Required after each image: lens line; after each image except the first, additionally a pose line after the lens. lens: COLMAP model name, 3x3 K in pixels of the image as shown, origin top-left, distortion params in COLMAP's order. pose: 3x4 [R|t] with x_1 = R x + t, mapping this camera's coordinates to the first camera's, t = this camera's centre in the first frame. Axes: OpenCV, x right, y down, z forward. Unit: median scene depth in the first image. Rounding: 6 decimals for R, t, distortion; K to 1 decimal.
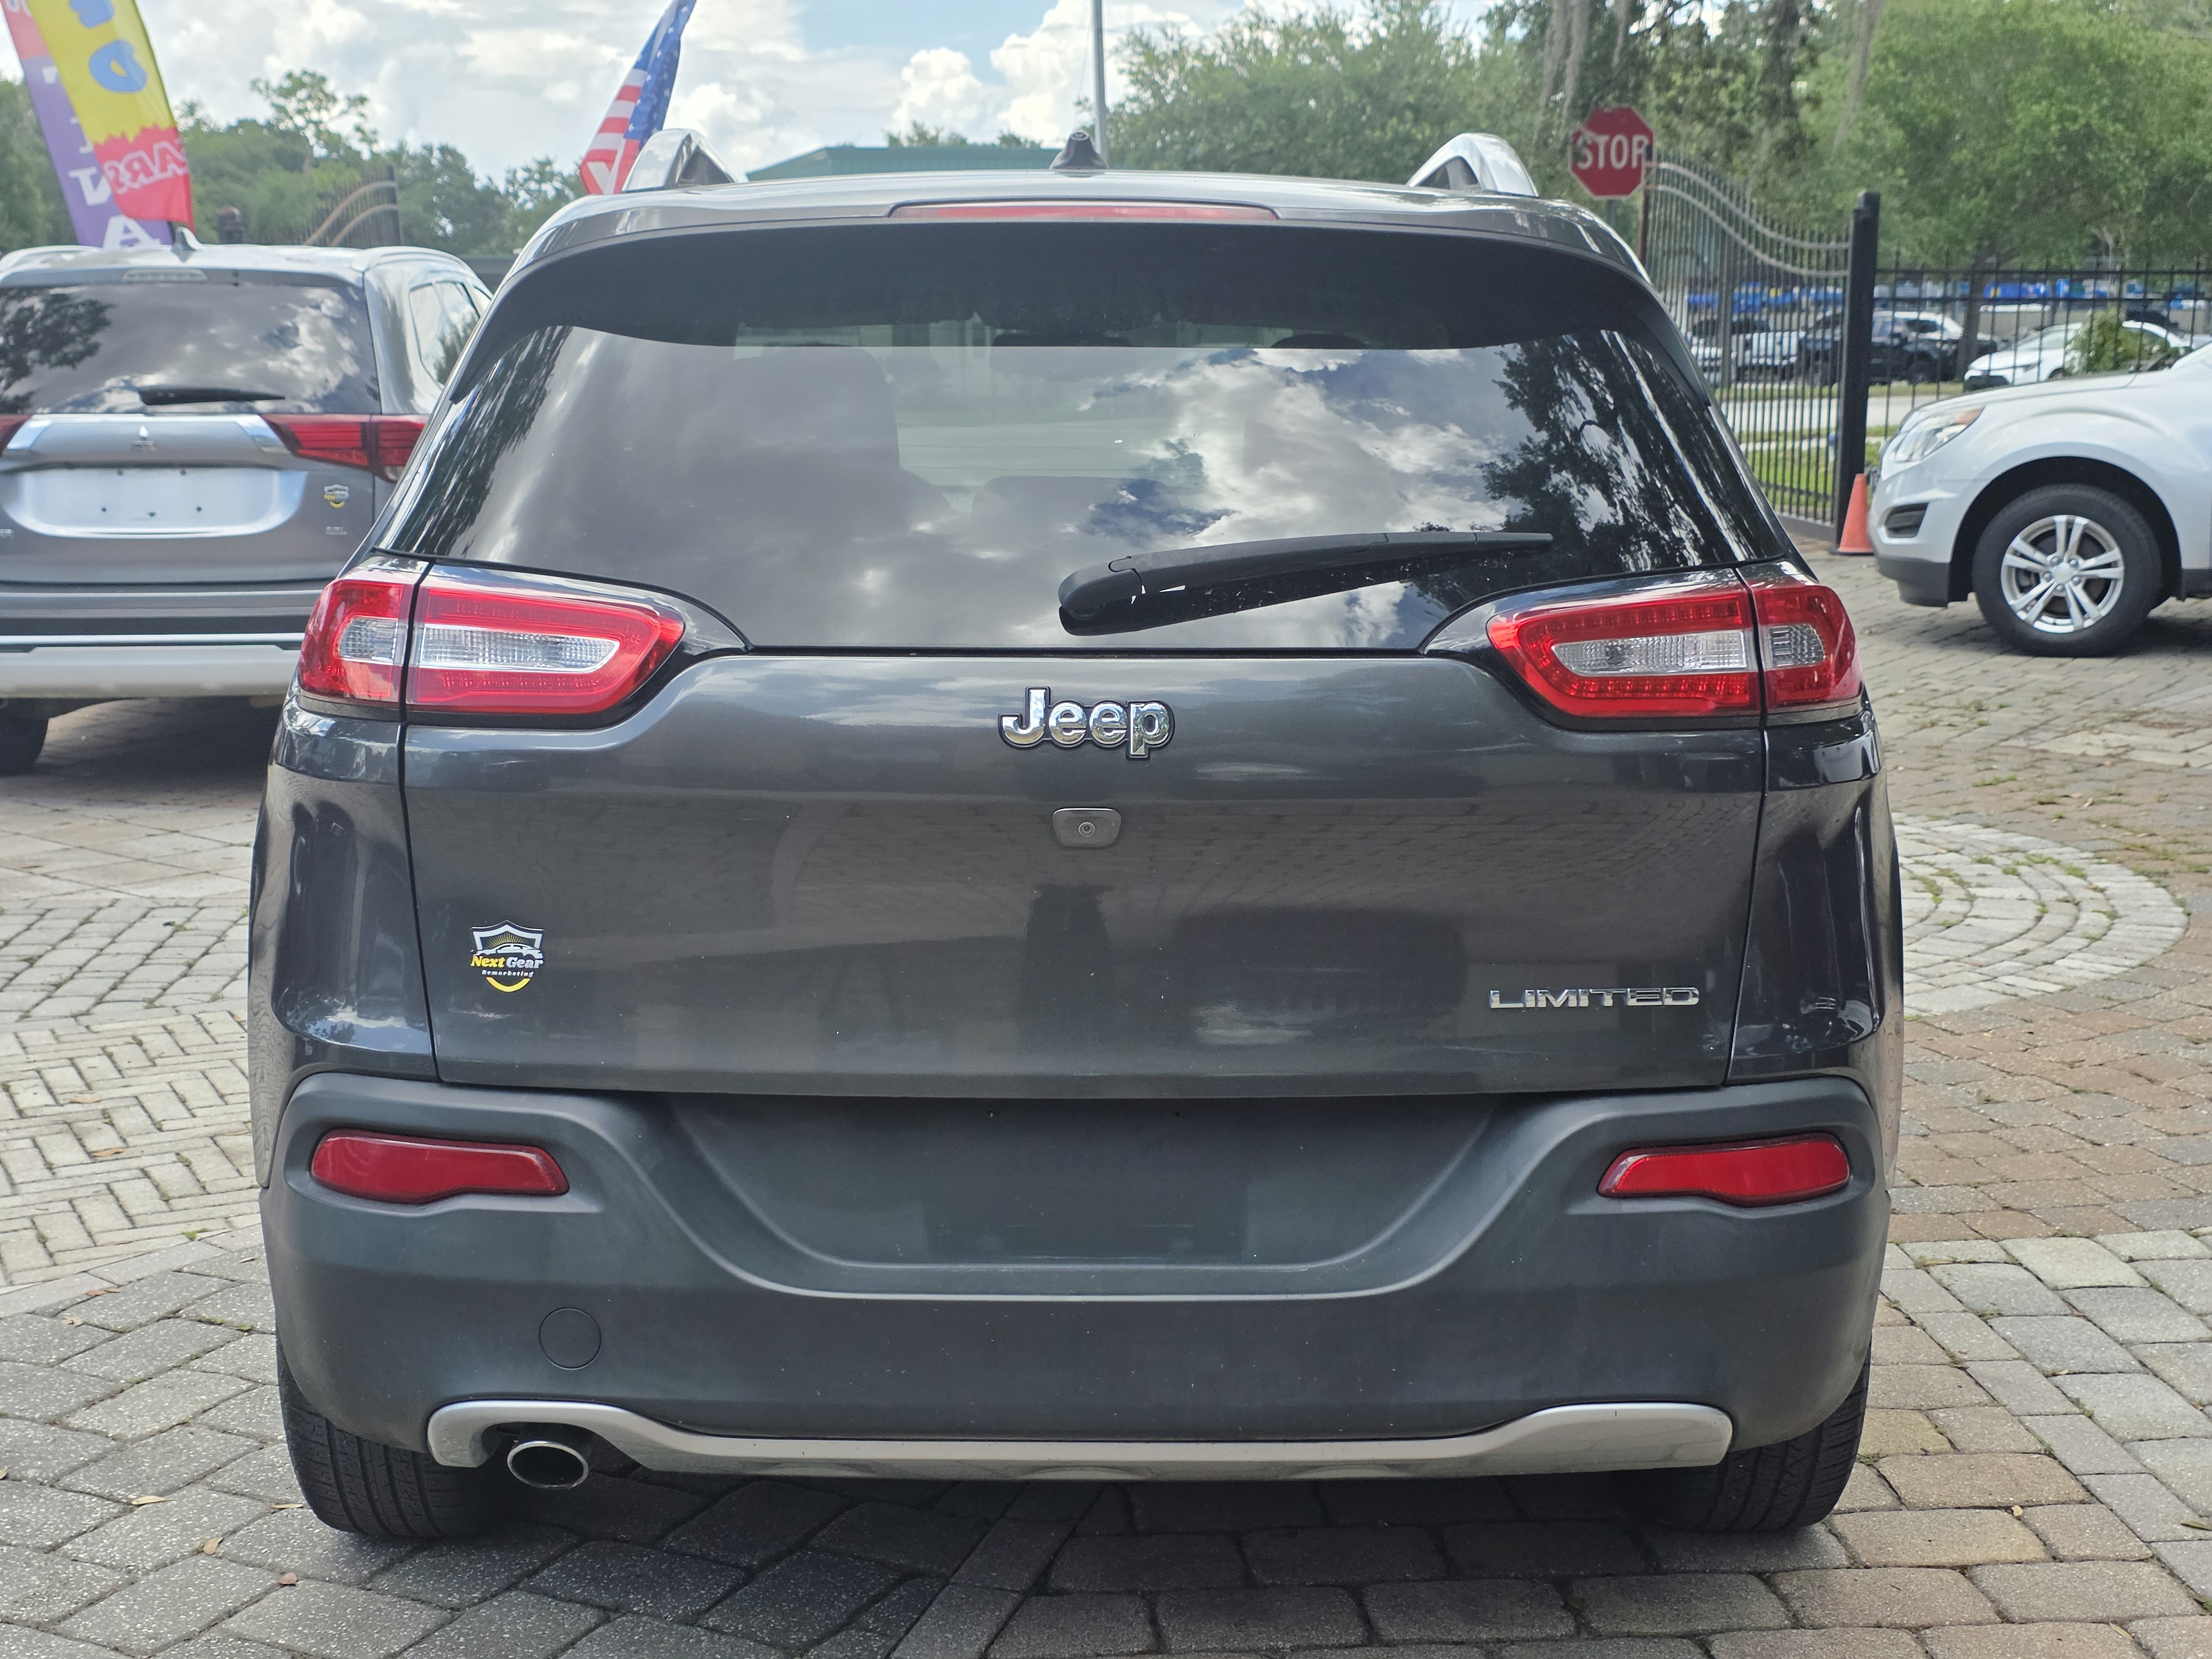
lens RADIAL K [[2976.4, 0, 1106.0], [0, 2976.4, 829.5], [0, 0, 1]] dist [0.175342, -0.543616]
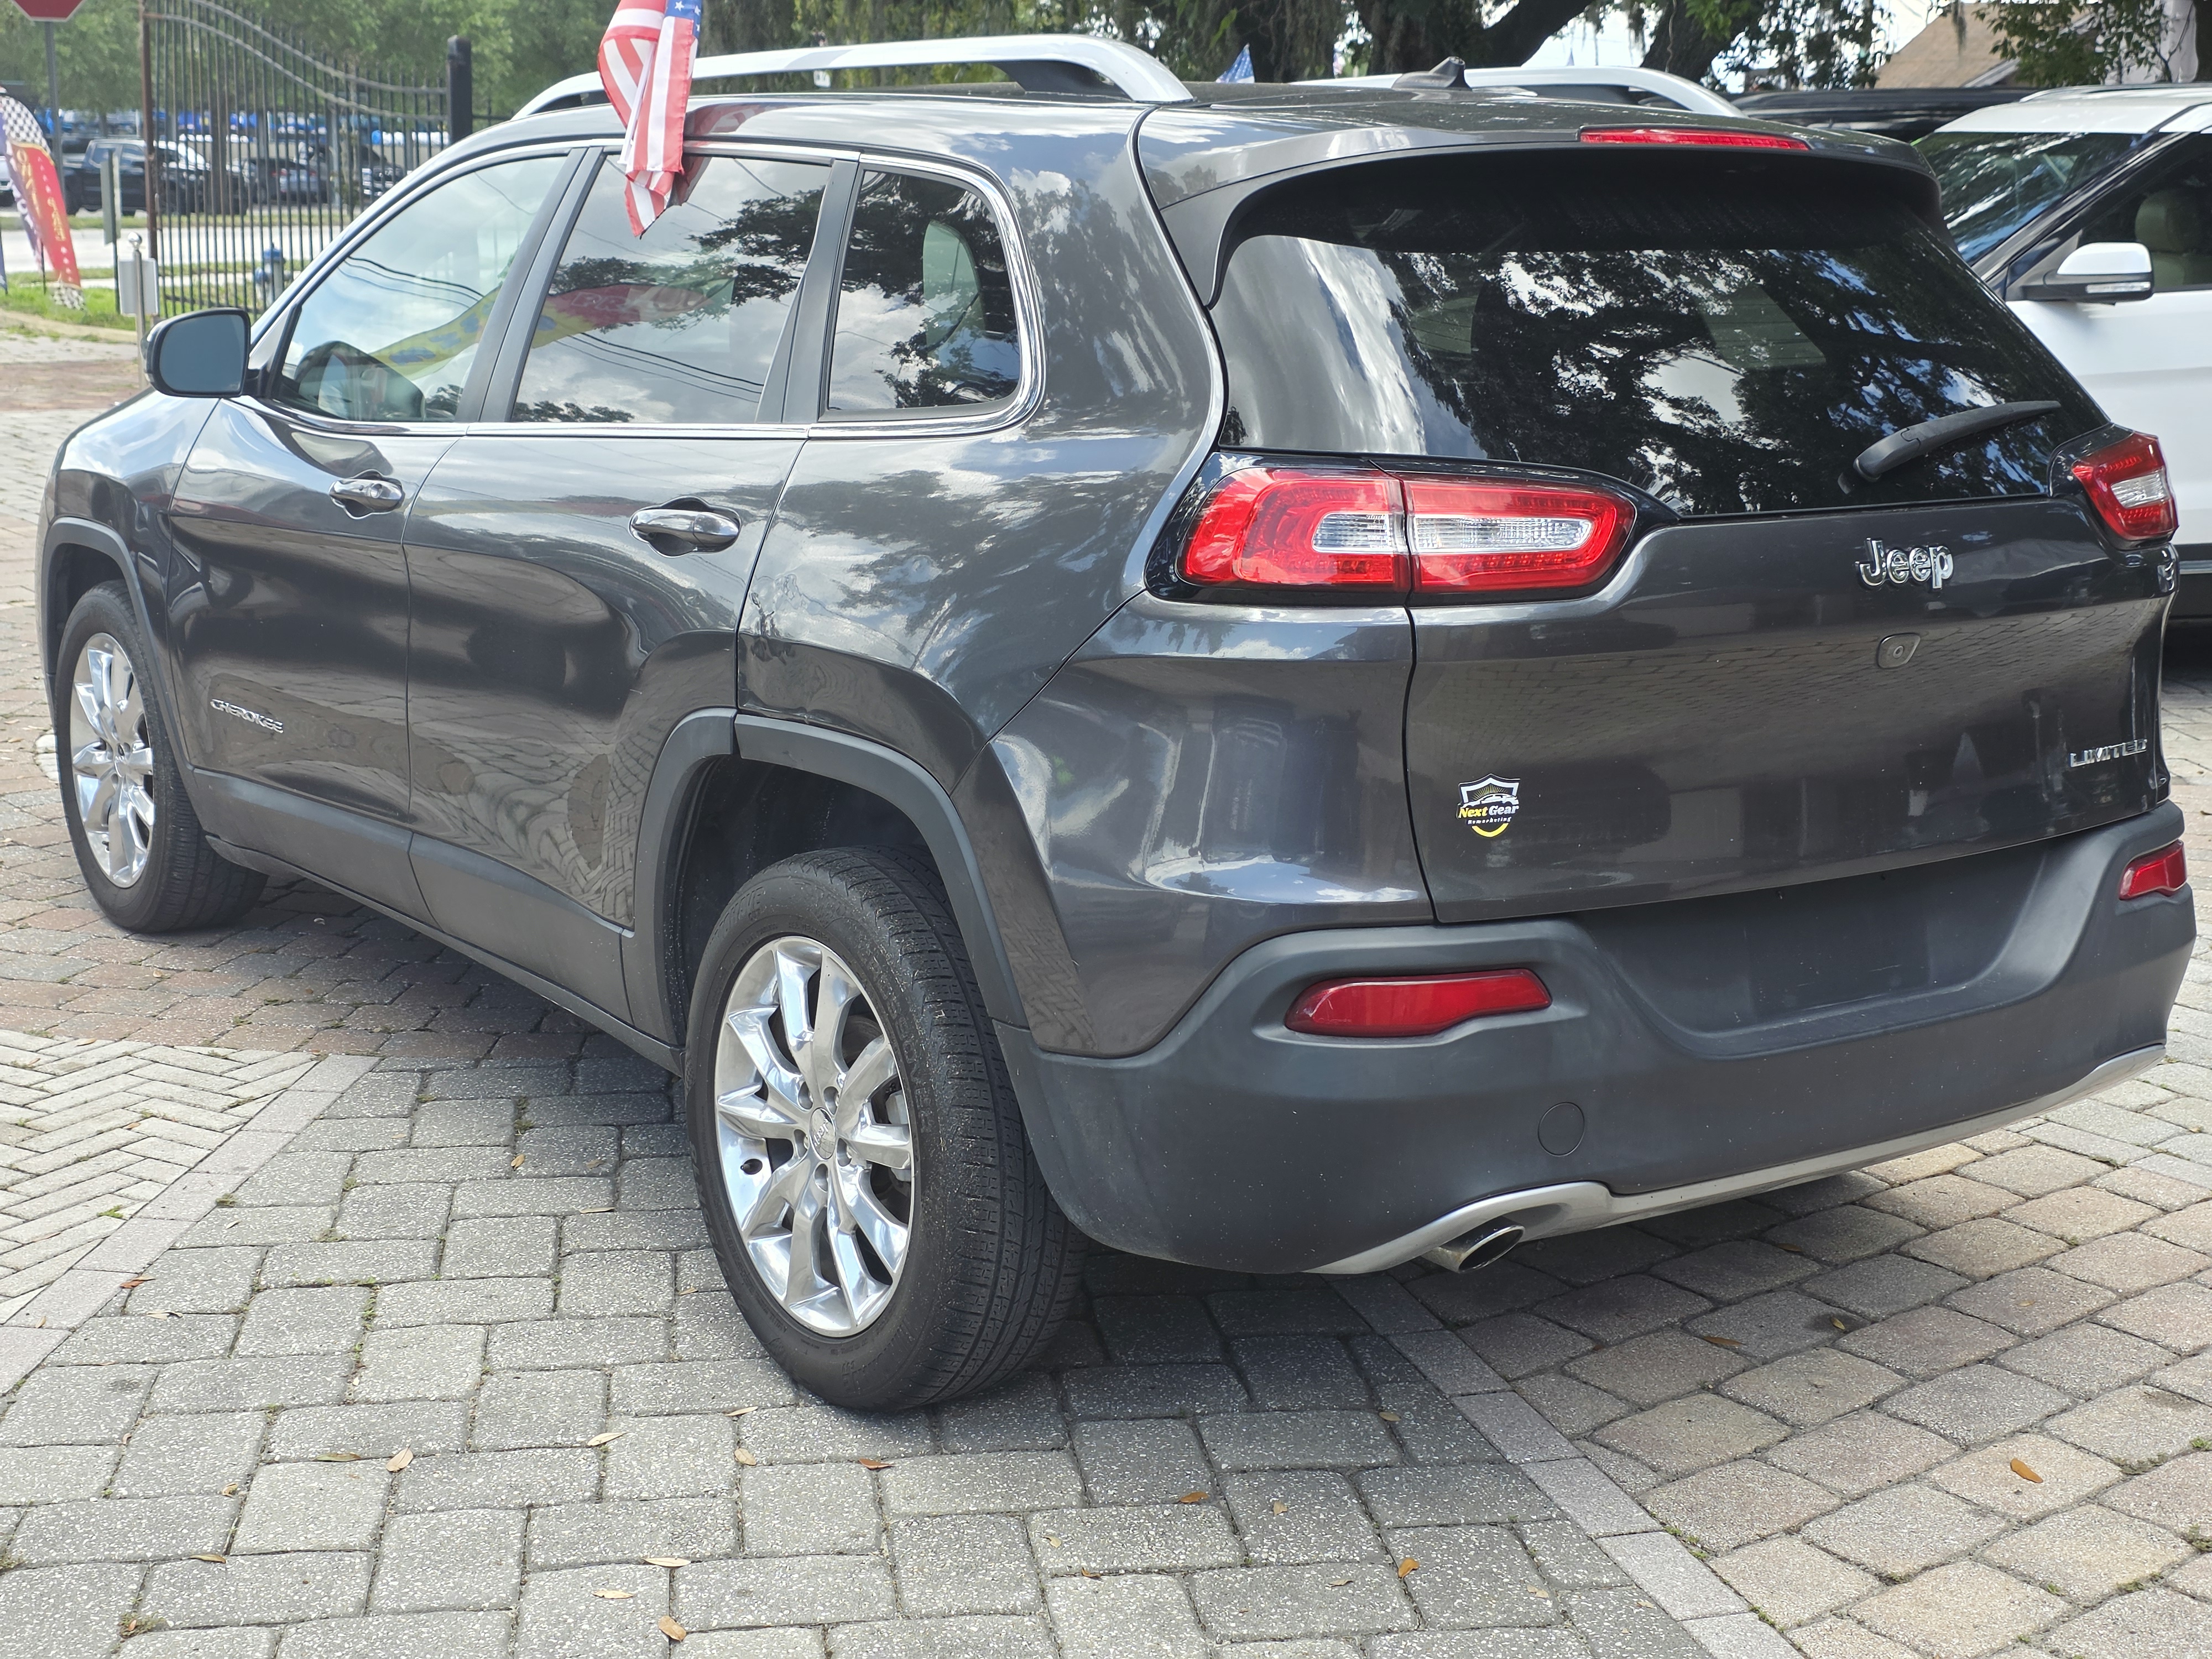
lens RADIAL K [[2976.4, 0, 1106.0], [0, 2976.4, 829.5], [0, 0, 1]] dist [0.175342, -0.543616]
pose [[0.811333, -0.103457, 0.575357, -0.962074], [0.070996, 0.994368, 0.078687, -0.047521], [-0.580258, -0.022994, 0.814108, 0.163765]]
